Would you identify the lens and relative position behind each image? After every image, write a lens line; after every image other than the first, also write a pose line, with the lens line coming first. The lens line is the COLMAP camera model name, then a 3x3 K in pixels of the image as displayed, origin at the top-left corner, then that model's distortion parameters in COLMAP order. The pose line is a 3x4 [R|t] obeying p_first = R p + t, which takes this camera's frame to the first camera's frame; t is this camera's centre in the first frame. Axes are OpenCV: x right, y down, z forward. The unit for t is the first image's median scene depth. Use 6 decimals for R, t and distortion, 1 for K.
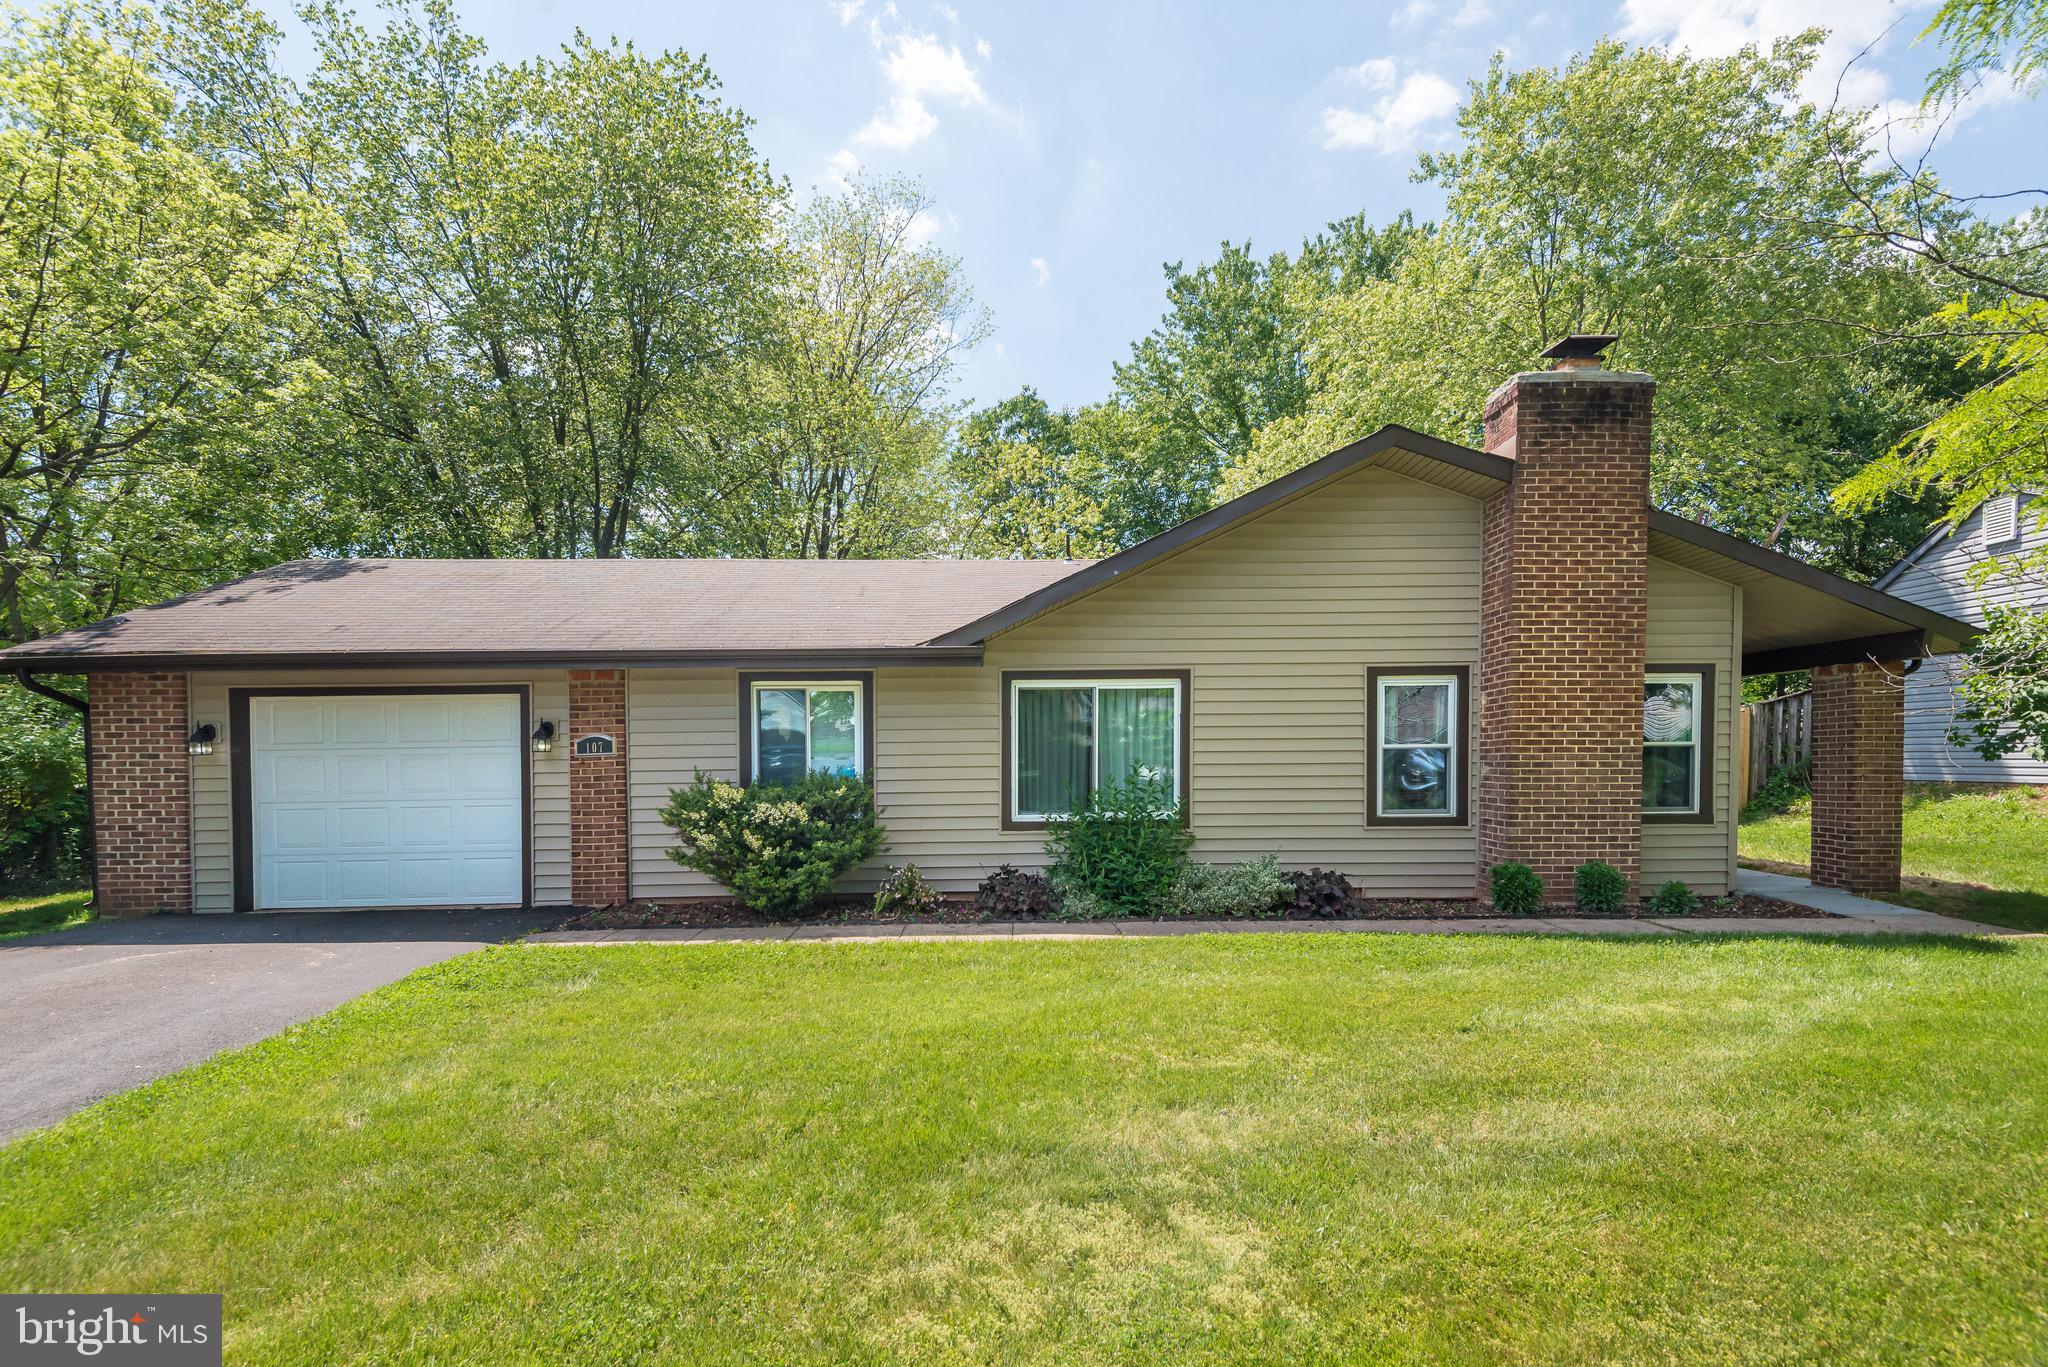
lens RADIAL K [[946.2, 0, 1011.5], [0, 946.2, 777.1], [0, 0, 1]] dist [0.019454, -0.004283]
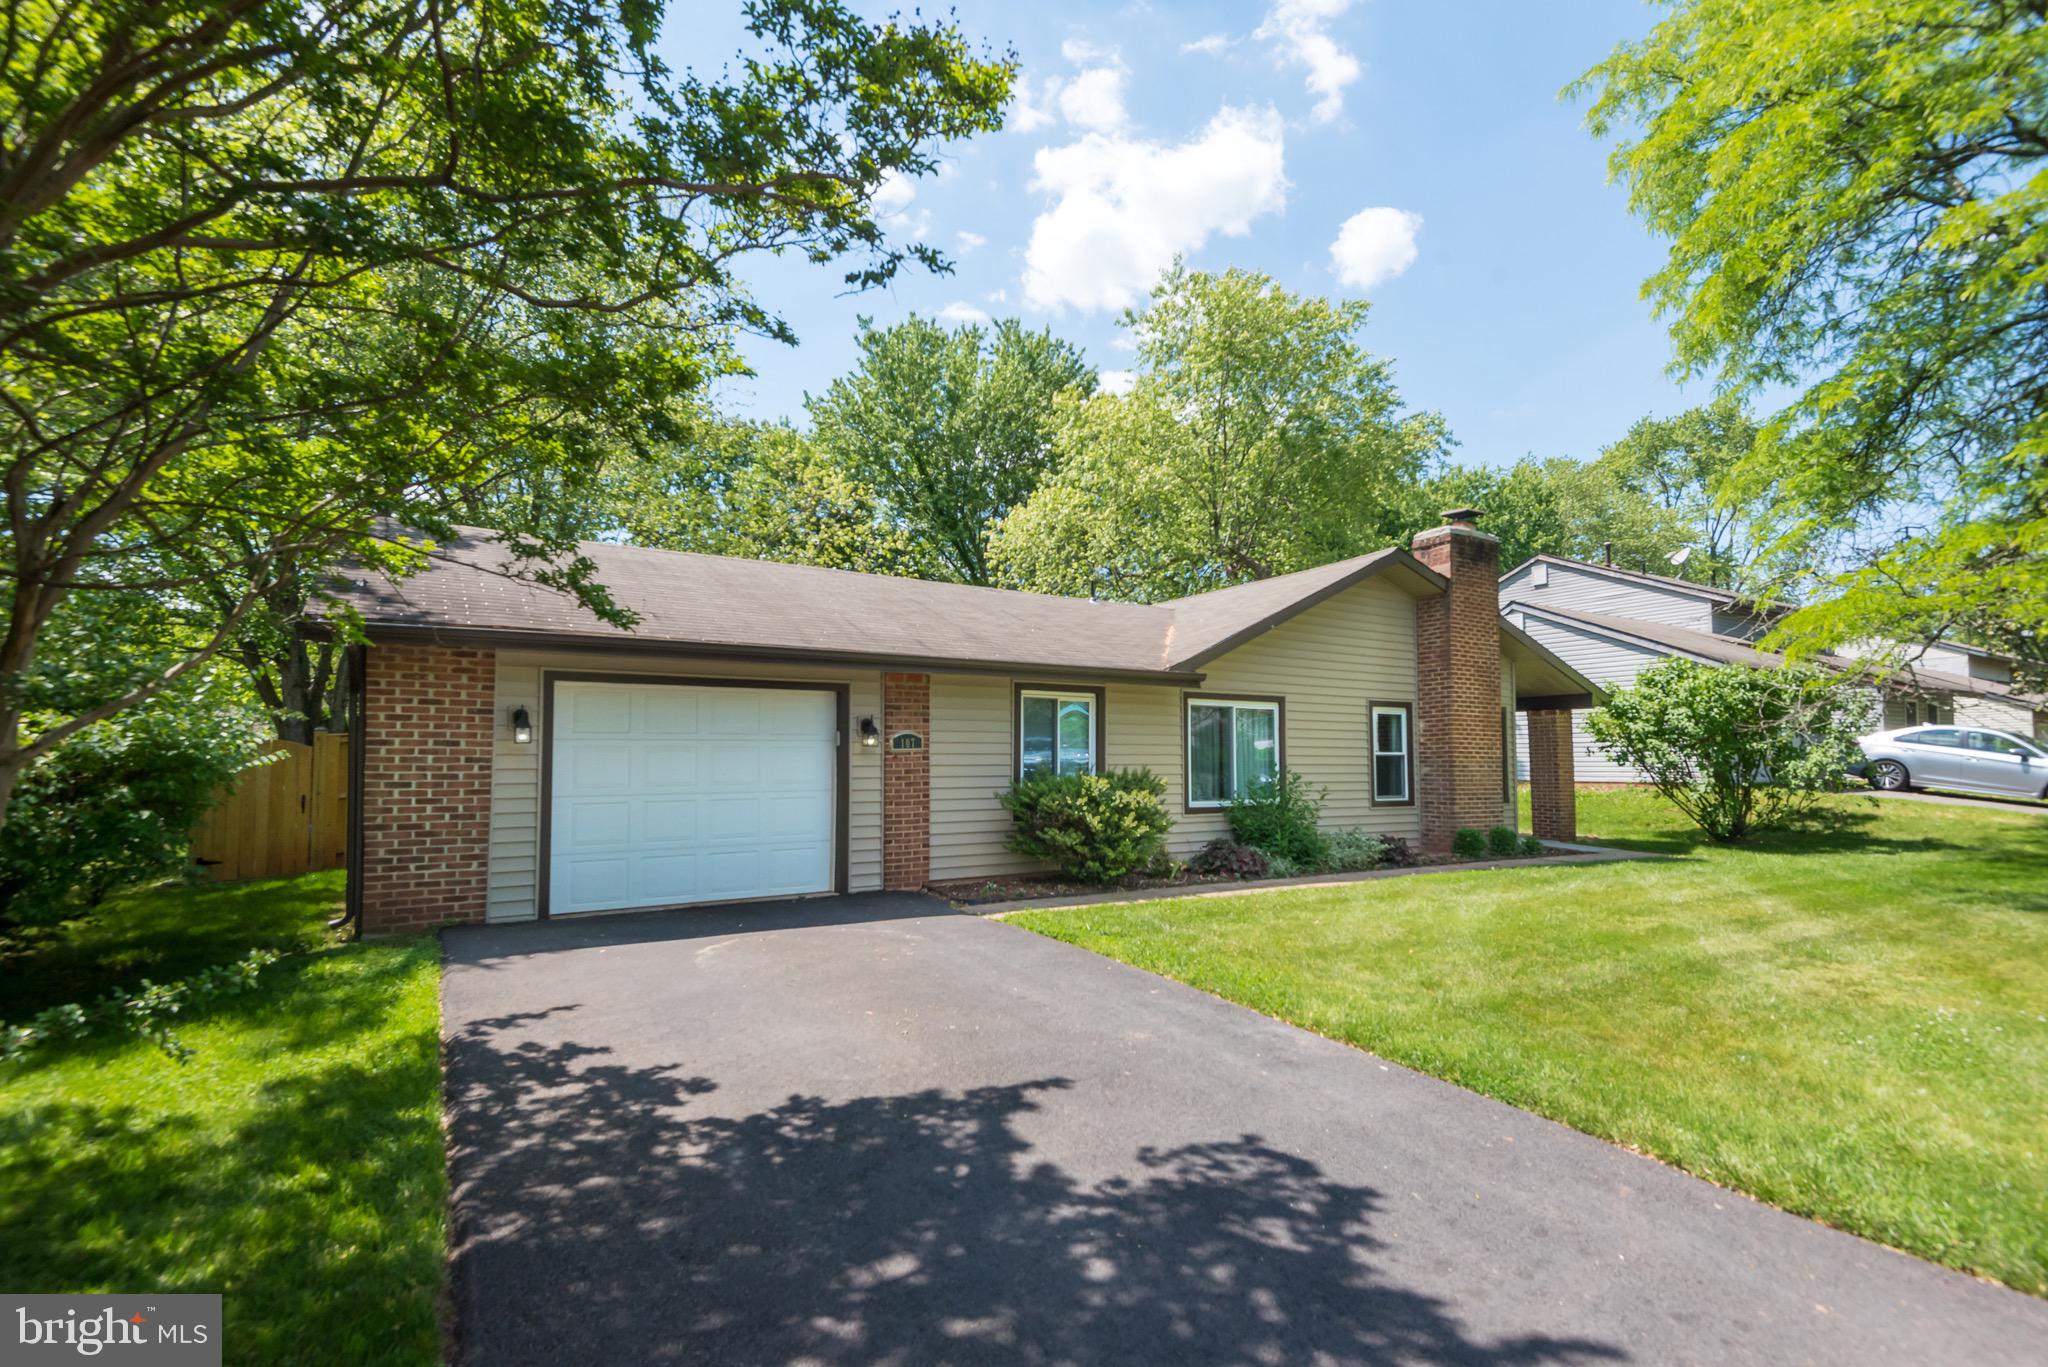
lens RADIAL K [[946.2, 0, 1006.0], [0, 946.2, 718.6], [0, 0, 1]] dist [0.019454, -0.004283]
pose [[0.867027, 0.033969, 0.497102, -0.878905], [0.003187, 0.997275, -0.073706, 0.021039], [-0.498251, 0.065490, 0.864556, -0.003305]]
